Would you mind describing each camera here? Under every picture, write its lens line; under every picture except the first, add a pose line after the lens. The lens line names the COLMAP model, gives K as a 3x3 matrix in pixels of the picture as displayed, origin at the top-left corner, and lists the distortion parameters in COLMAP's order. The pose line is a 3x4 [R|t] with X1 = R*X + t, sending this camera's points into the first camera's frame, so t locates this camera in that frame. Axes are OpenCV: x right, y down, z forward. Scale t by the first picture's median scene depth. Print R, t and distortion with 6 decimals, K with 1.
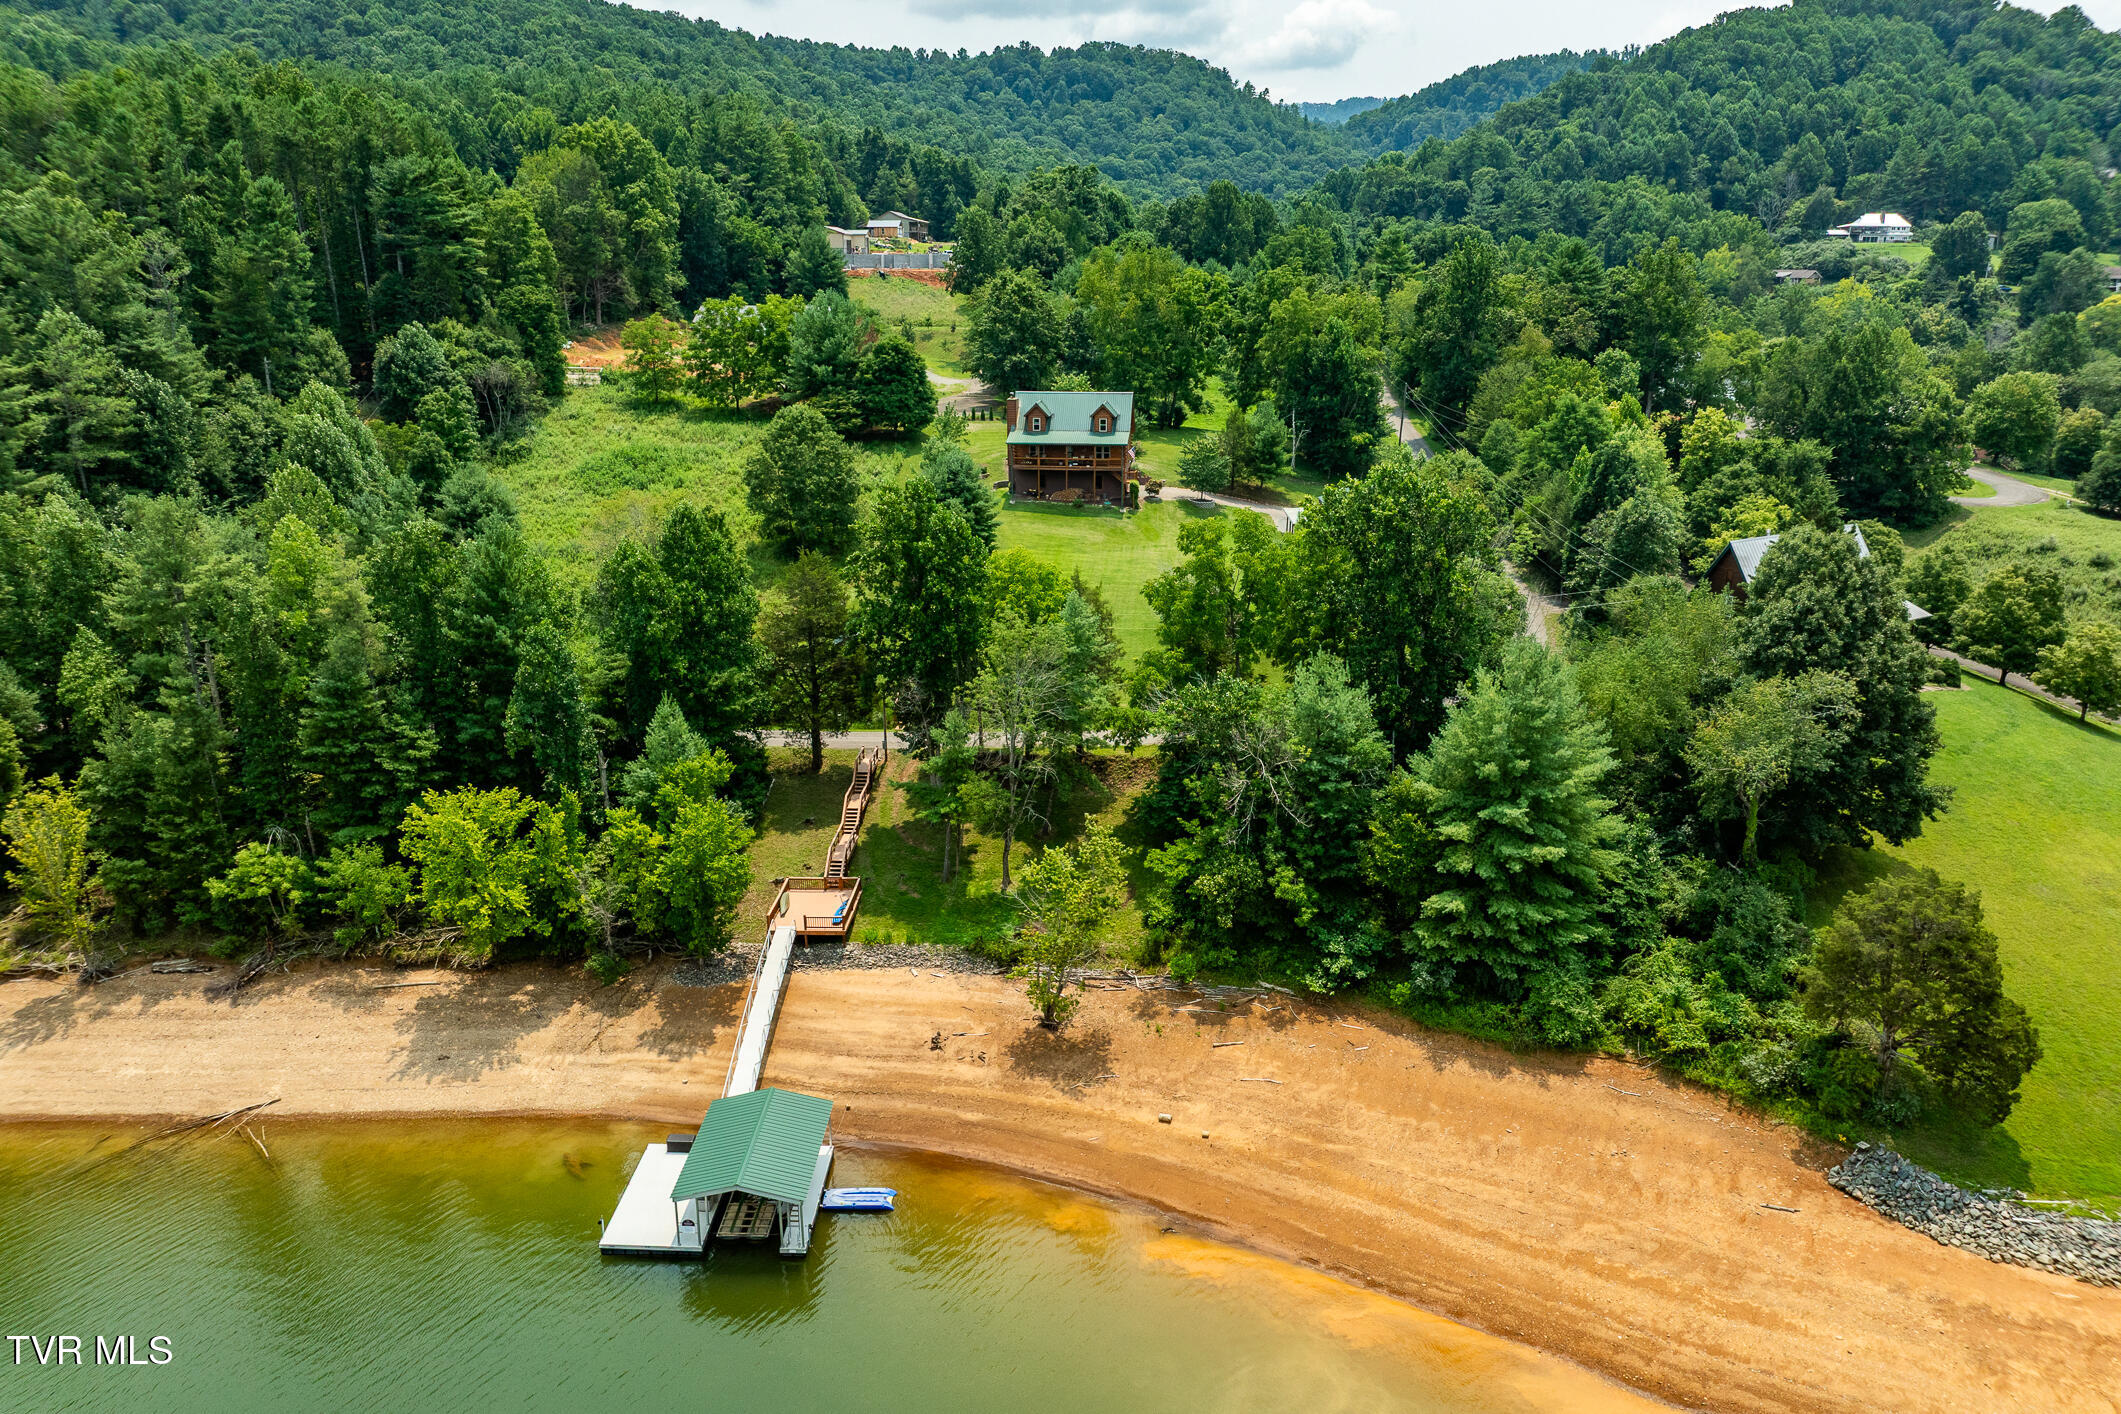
lens RADIAL K [[1477.5, 0, 1123.4], [0, 1477.5, 713.3], [0, 0, 1]] dist [-0.038080, 0.002886]
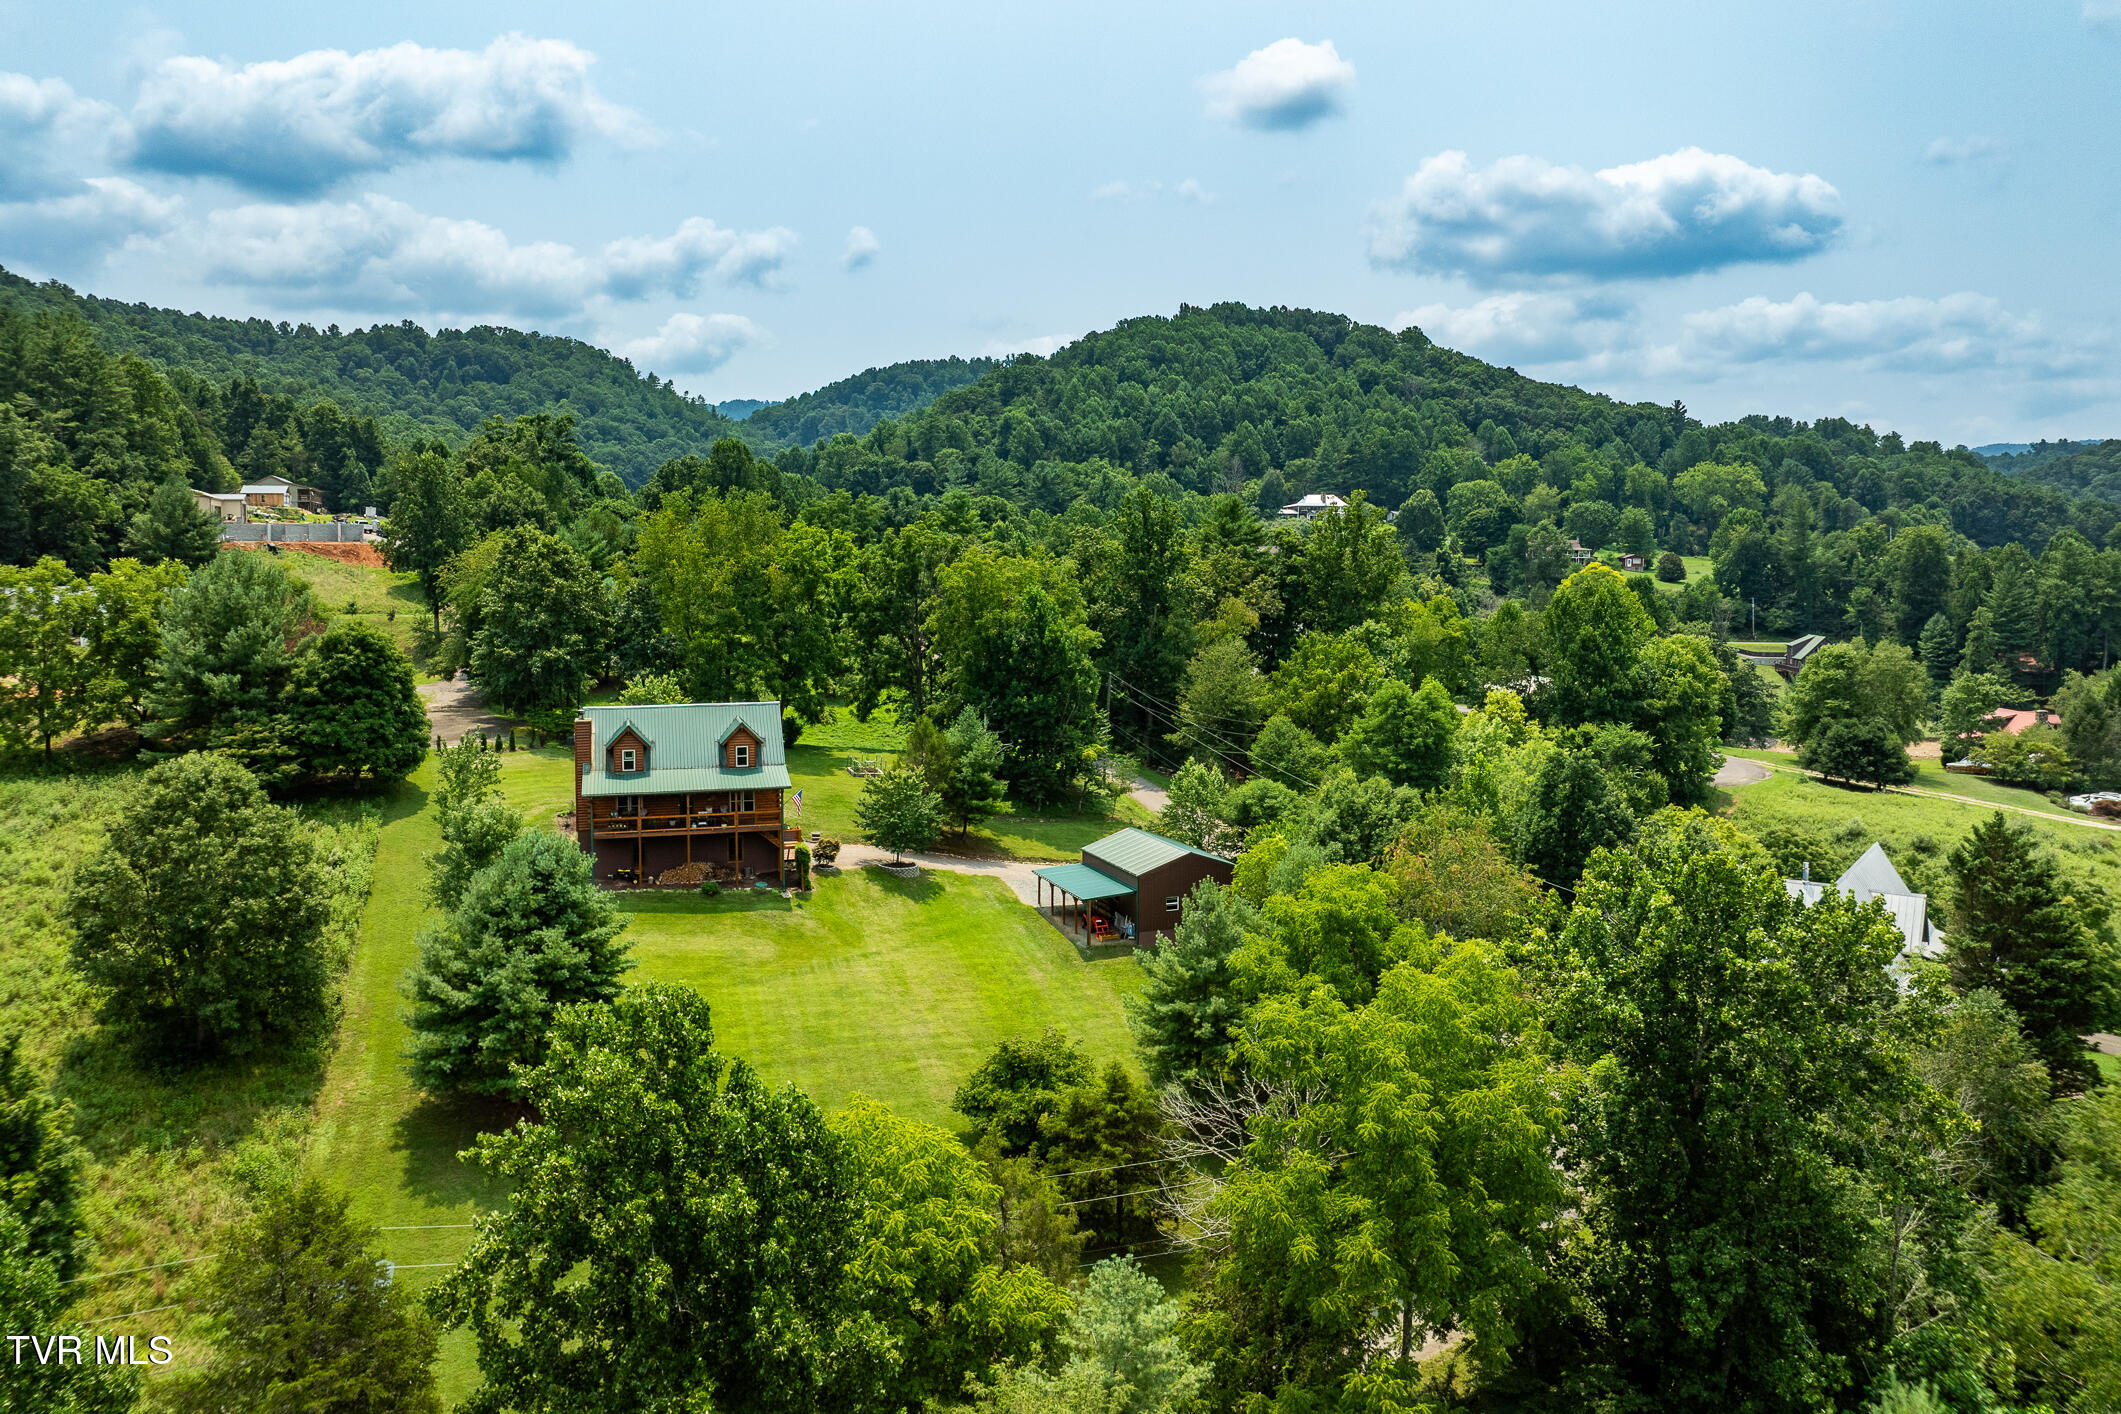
lens RADIAL K [[1449.6, 0, 1055.9], [0, 1449.6, 647.9], [0, 0, 1]] dist [-0.038723, 0.002021]
pose [[0.930565, -0.024856, 0.365282, -0.099456], [0.108945, 0.971299, -0.211445, -0.087579], [-0.349542, 0.236559, 0.906565, 0.356497]]
